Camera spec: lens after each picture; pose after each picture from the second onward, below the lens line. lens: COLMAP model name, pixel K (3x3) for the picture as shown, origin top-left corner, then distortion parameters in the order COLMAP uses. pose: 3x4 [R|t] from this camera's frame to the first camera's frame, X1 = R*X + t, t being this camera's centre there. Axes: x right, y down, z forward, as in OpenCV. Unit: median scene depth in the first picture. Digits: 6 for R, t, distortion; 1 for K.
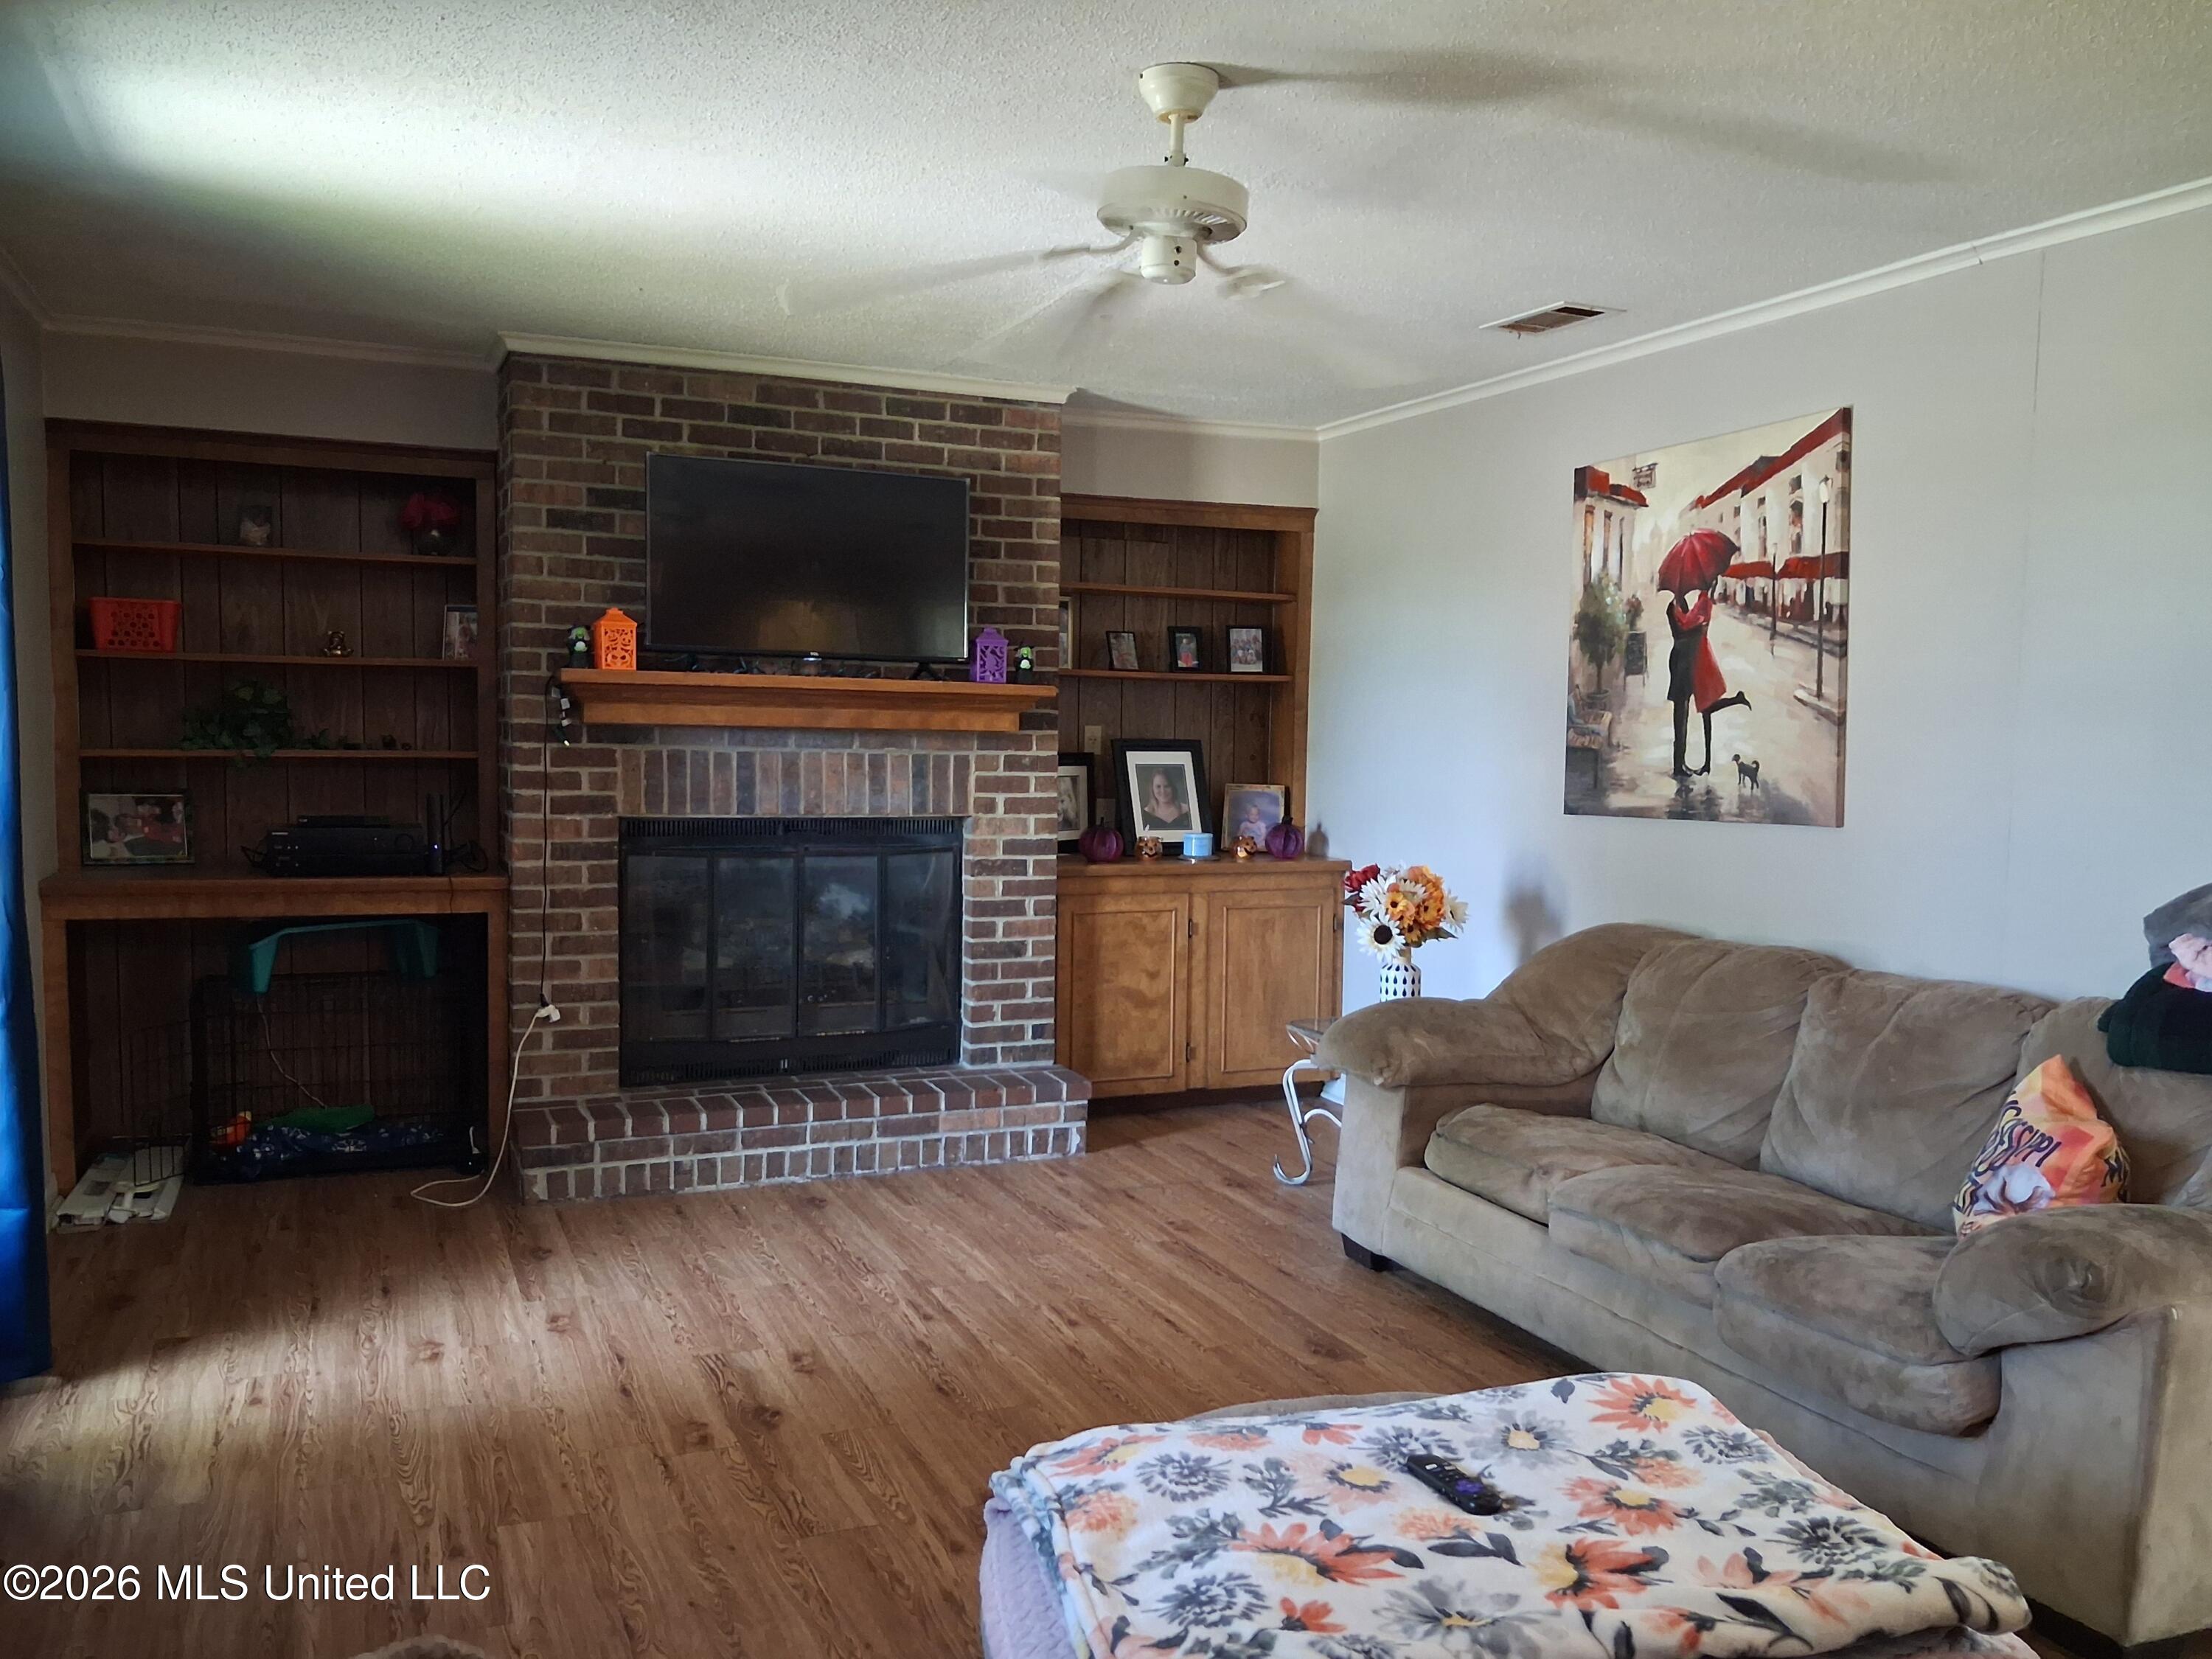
lens RADIAL K [[1731.6, 0, 1117.1], [0, 1731.6, 836.6], [0, 0, 1]] dist [0.052626, -0.075728]
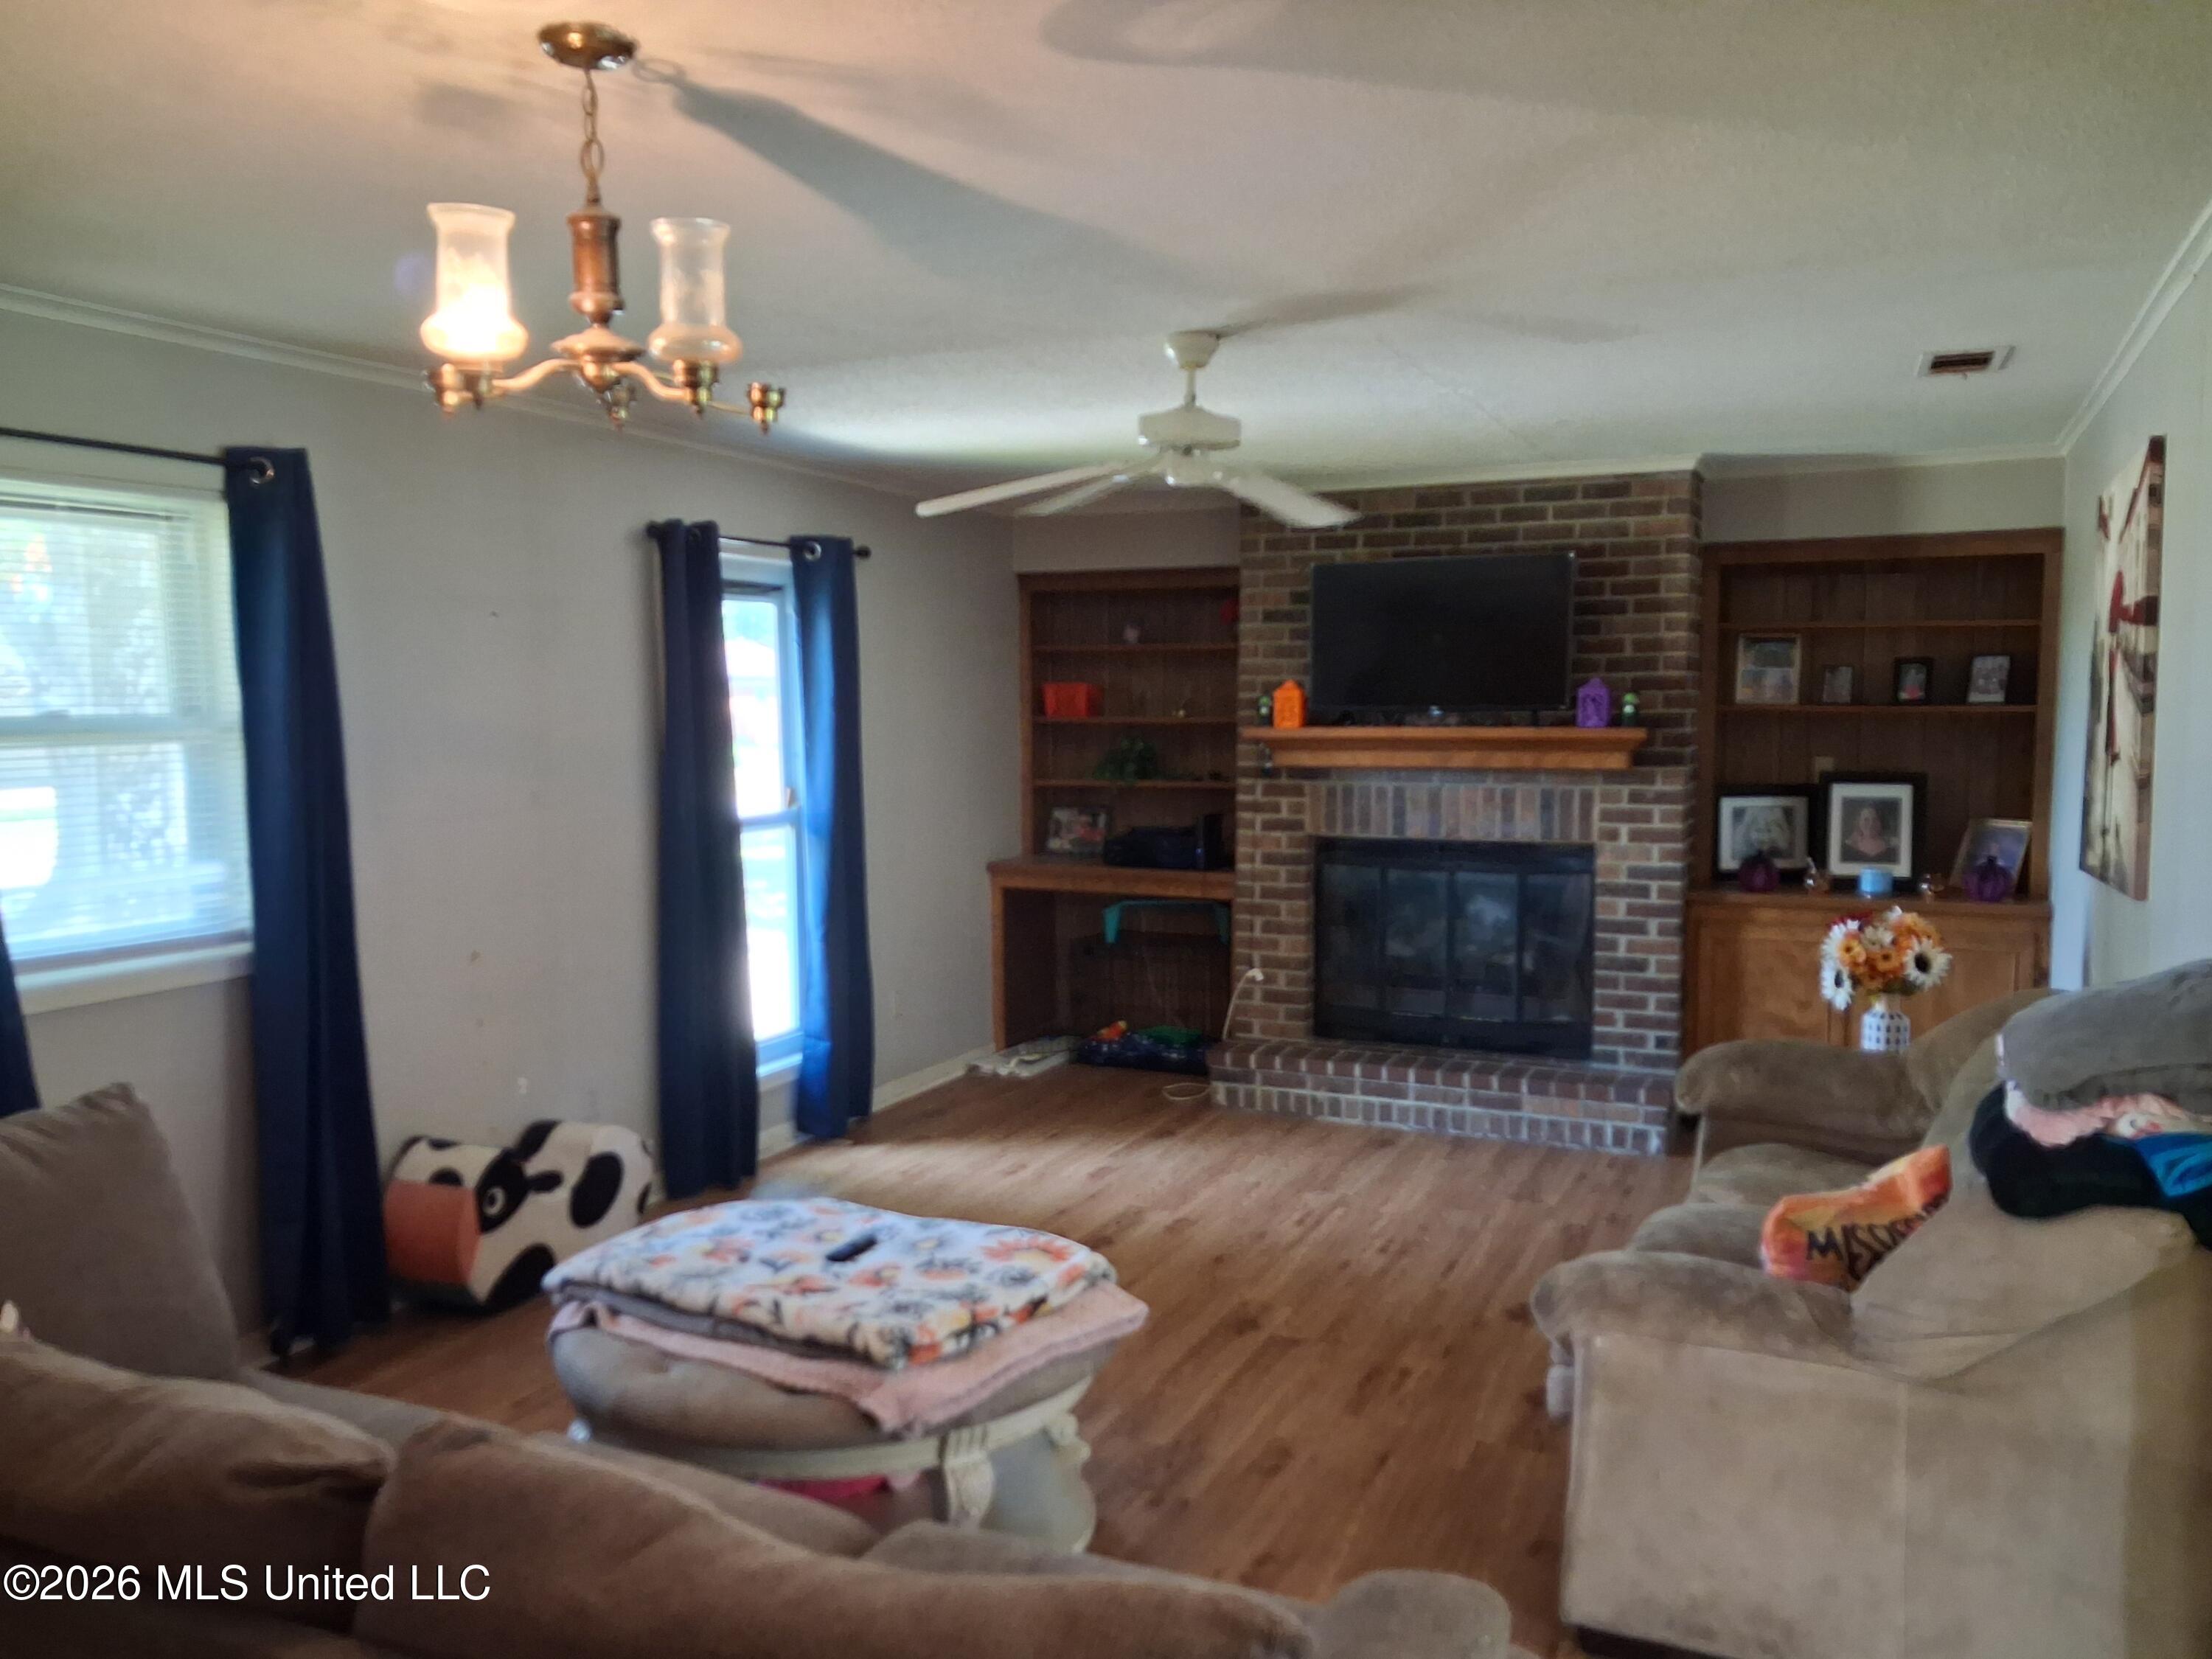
lens RADIAL K [[1731.6, 0, 1117.6], [0, 1731.6, 837.9], [0, 0, 1]] dist [0.052626, -0.075728]
pose [[0.651267, 0.038967, -0.757848, 0.614131], [-0.032047, 0.999202, 0.023837, -0.035050], [0.758172, 0.008763, 0.651996, 0.019770]]
